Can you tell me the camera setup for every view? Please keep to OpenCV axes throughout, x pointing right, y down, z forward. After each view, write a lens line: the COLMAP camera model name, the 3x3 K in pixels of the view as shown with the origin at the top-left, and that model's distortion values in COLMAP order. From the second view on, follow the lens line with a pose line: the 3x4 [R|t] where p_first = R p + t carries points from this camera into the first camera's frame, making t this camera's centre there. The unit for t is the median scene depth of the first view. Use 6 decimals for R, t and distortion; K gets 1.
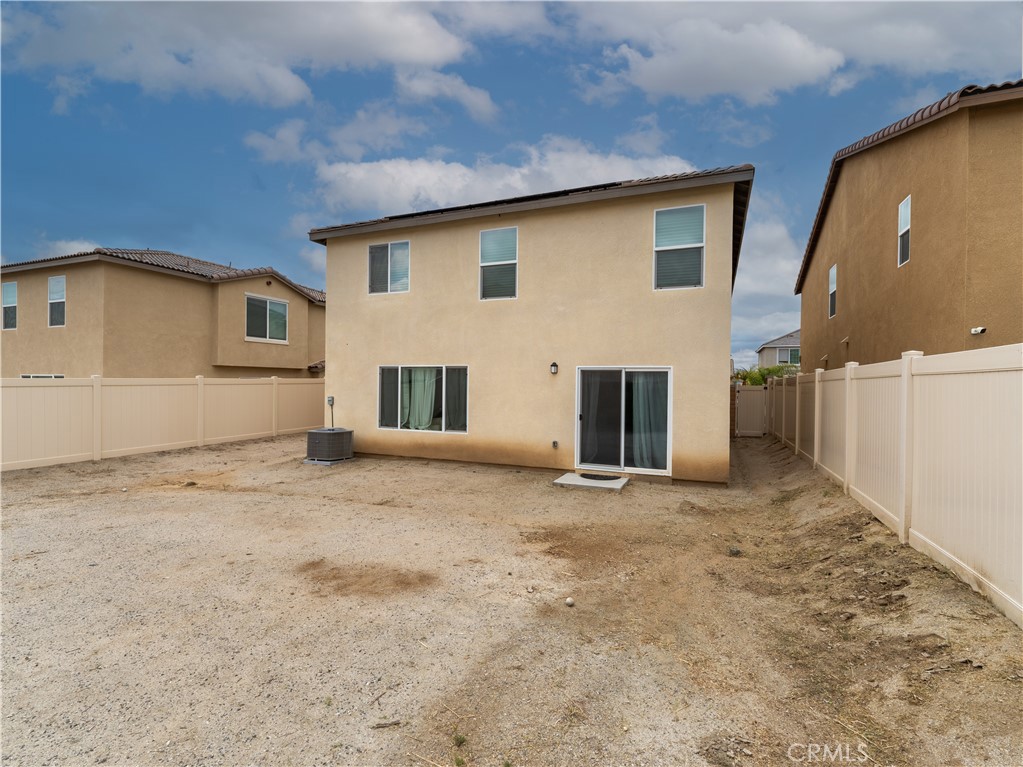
lens RADIAL K [[498.9, 0, 521.1], [0, 498.9, 400.5], [0, 0, 1]] dist [-0.002220, -0.000154]
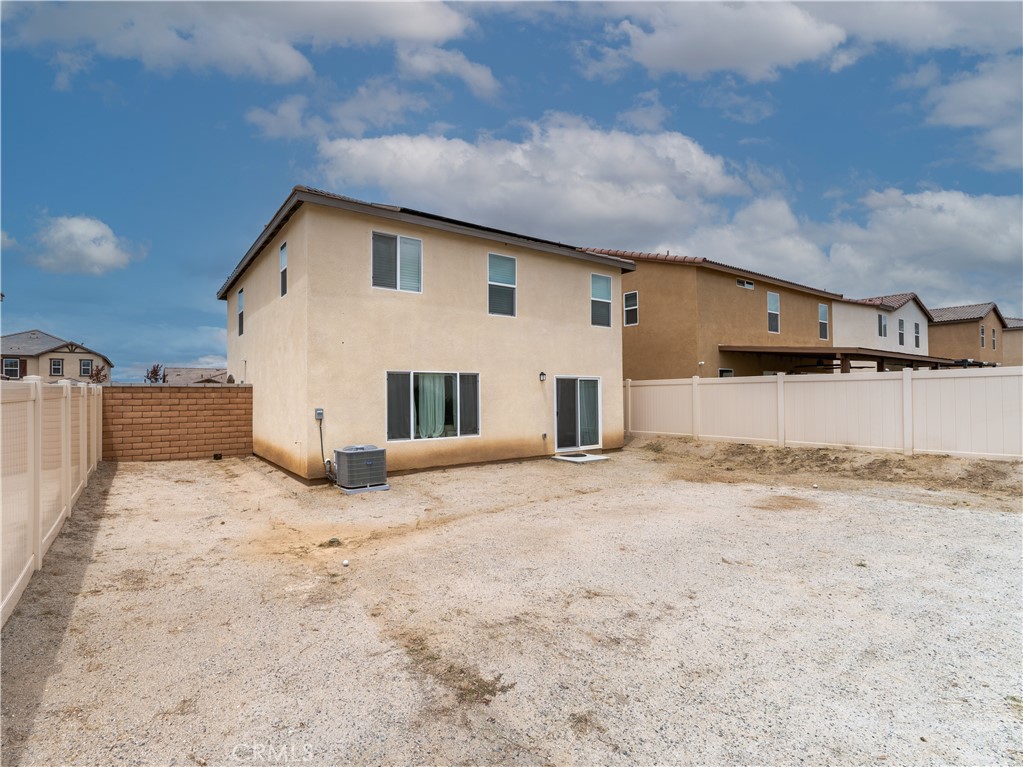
lens RADIAL K [[498.9, 0, 521.1], [0, 498.9, 400.5], [0, 0, 1]] dist [-0.002220, -0.000154]
pose [[0.499020, -0.026364, 0.866189, -0.987477], [0.043938, 0.999021, 0.005093, -0.011554], [-0.865476, 0.035517, 0.499690, 0.381480]]
